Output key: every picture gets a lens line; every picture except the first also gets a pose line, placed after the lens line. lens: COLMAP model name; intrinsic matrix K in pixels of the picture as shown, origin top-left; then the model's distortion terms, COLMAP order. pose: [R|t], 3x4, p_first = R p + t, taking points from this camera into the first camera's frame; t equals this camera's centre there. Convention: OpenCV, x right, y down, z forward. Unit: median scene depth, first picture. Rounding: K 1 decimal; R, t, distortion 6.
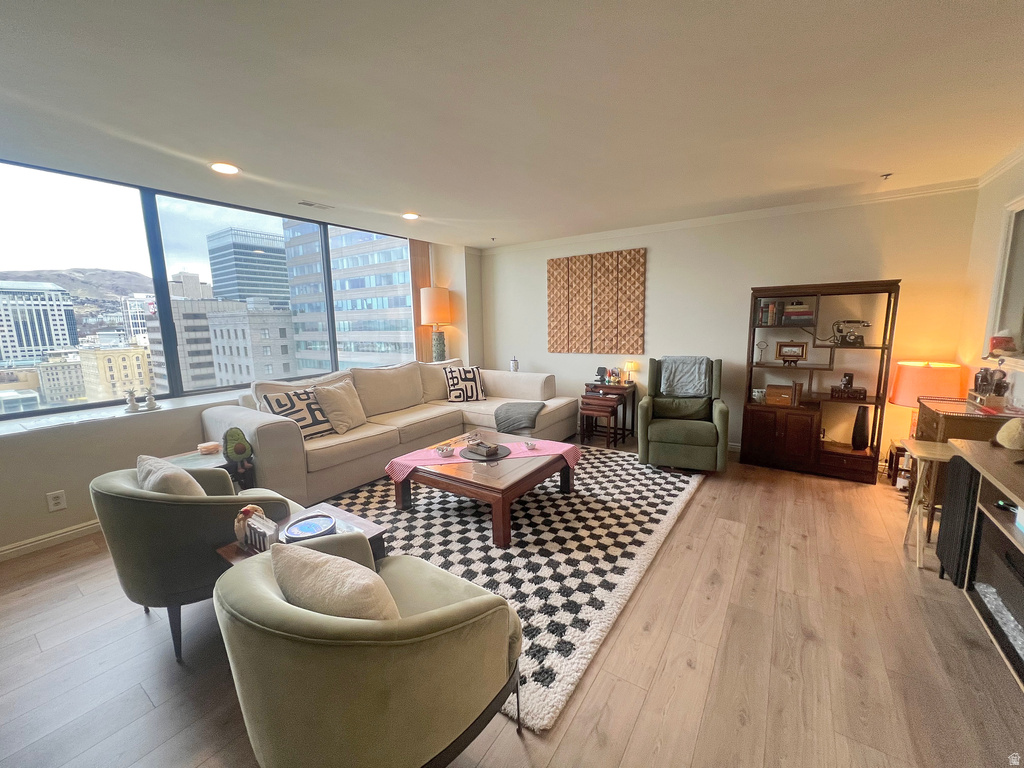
lens RADIAL K [[412.2, 0, 510.4], [0, 412.2, 383.0], [0, 0, 1]] dist [-0.003899, 0.000671]
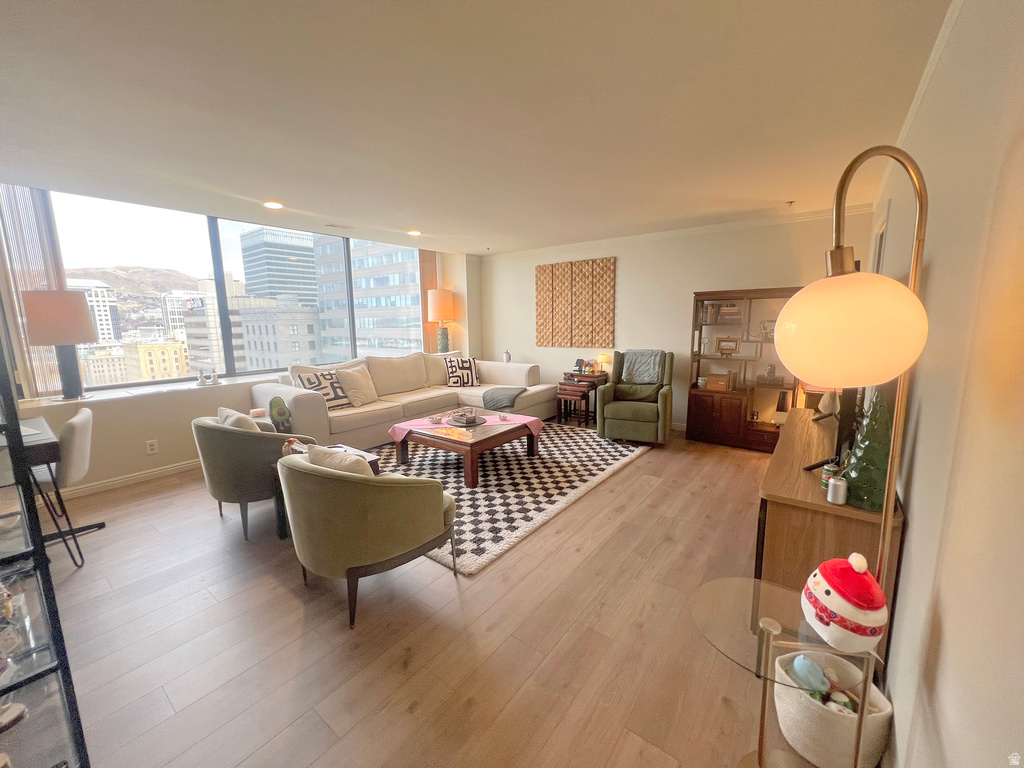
lens RADIAL K [[412.2, 0, 512.4], [0, 412.2, 383.5], [0, 0, 1]] dist [-0.003899, 0.000671]
pose [[0.998750, 0.013531, -0.048118, 0.125205], [-0.013217, 0.999889, 0.006852, 0.035040], [0.048206, -0.006207, 0.998818, -0.238133]]
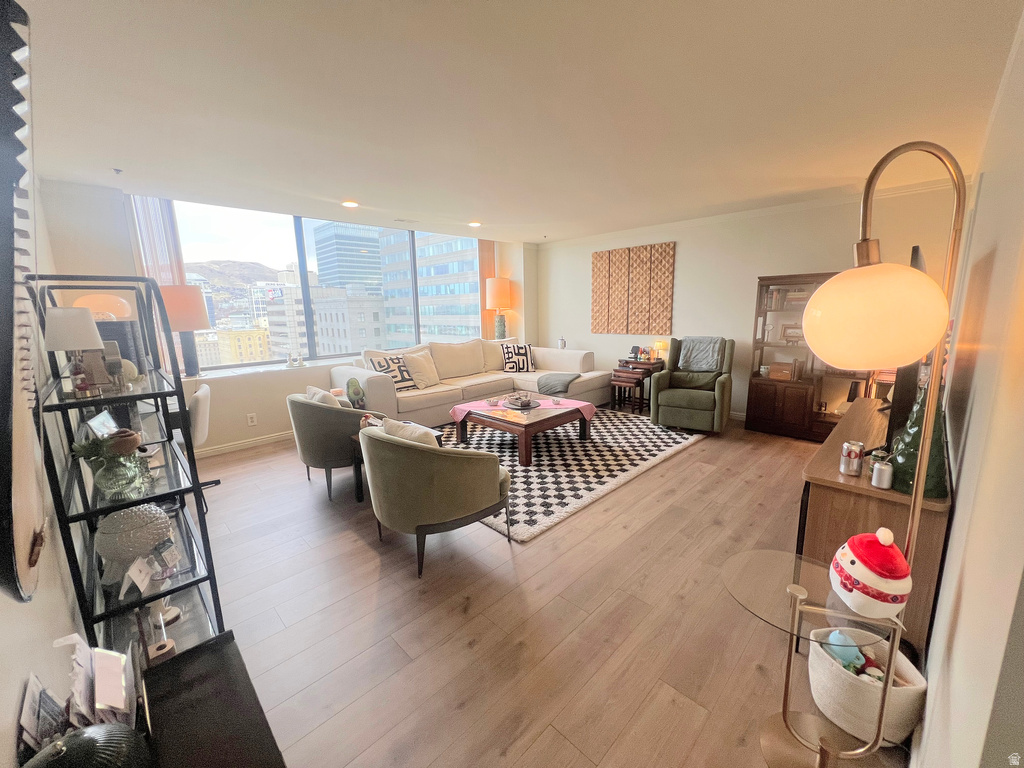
lens RADIAL K [[412.2, 0, 511.6], [0, 412.2, 384.1], [0, 0, 1]] dist [-0.003899, 0.000671]
pose [[0.982605, 0.033247, -0.182708, 0.133727], [-0.025969, 0.998777, 0.042081, 0.040274], [0.183883, -0.036604, 0.982266, -0.286686]]
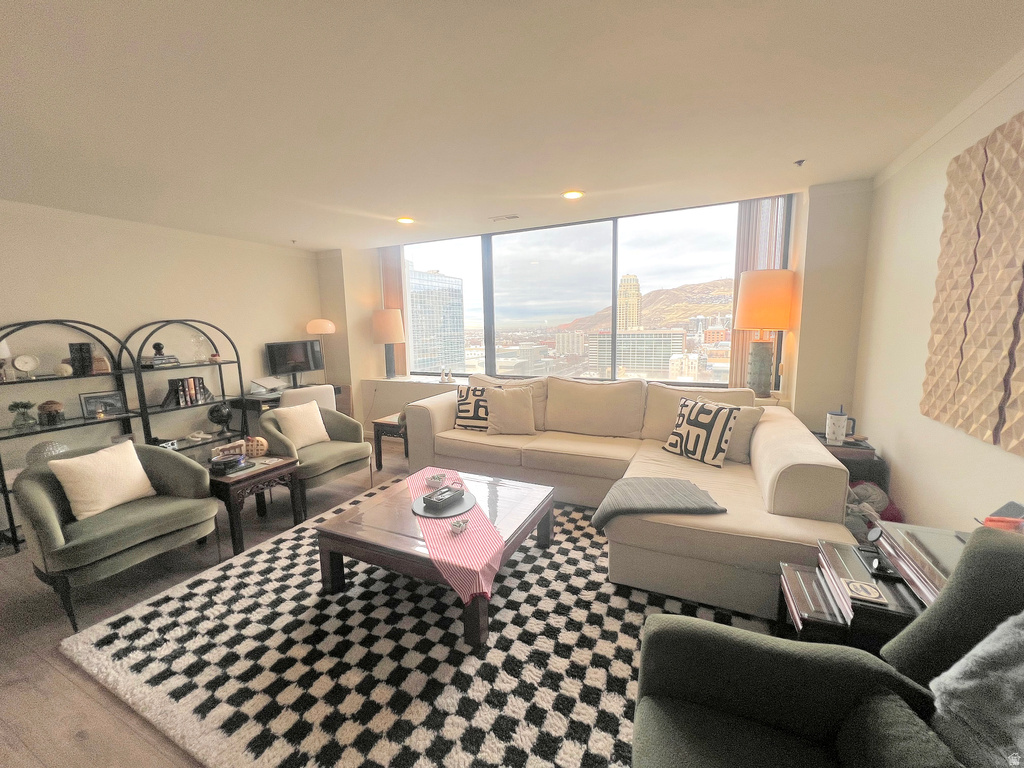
lens RADIAL K [[412.2, 0, 517.2], [0, 412.2, 382.0], [0, 0, 1]] dist [-0.003899, 0.000671]
pose [[0.155145, 0.154760, -0.975694, 0.602493], [-0.133478, 0.981880, 0.134517, -0.157945], [0.978833, 0.109364, 0.172991, 0.859983]]
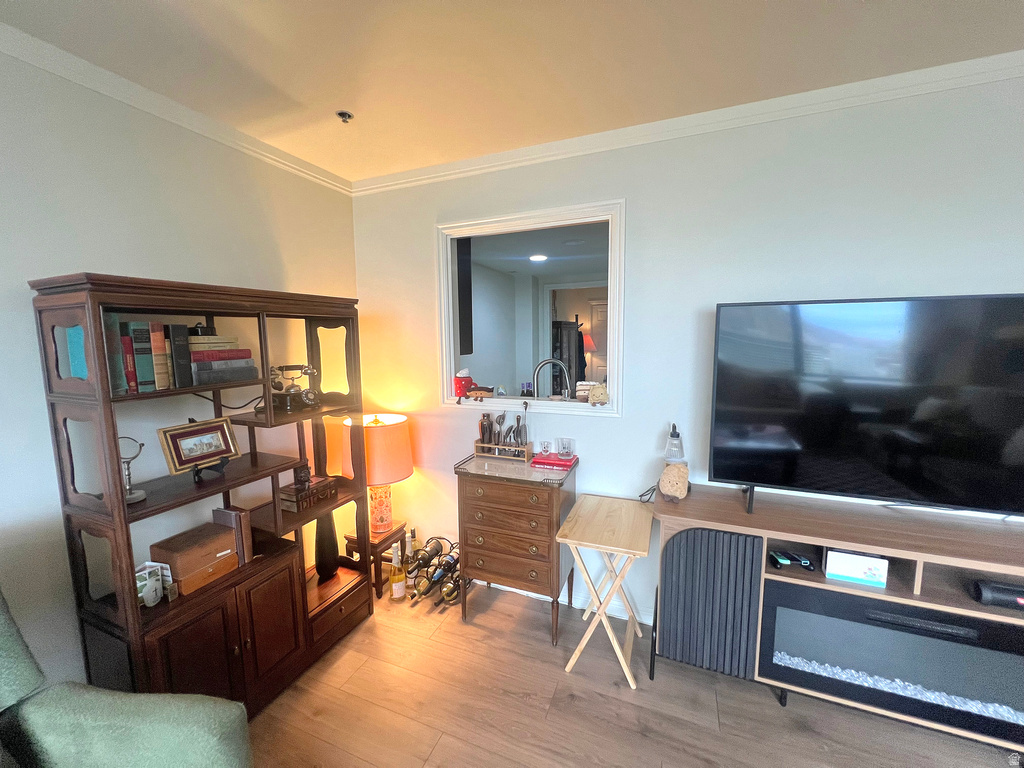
lens RADIAL K [[412.2, 0, 510.3], [0, 412.2, 381.8], [0, 0, 1]] dist [-0.003899, 0.000671]
pose [[-0.214111, -0.087825, 0.972853, 0.233514], [0.160403, 0.979269, 0.123707, -0.149578], [-0.963549, 0.182536, -0.195585, 0.817441]]
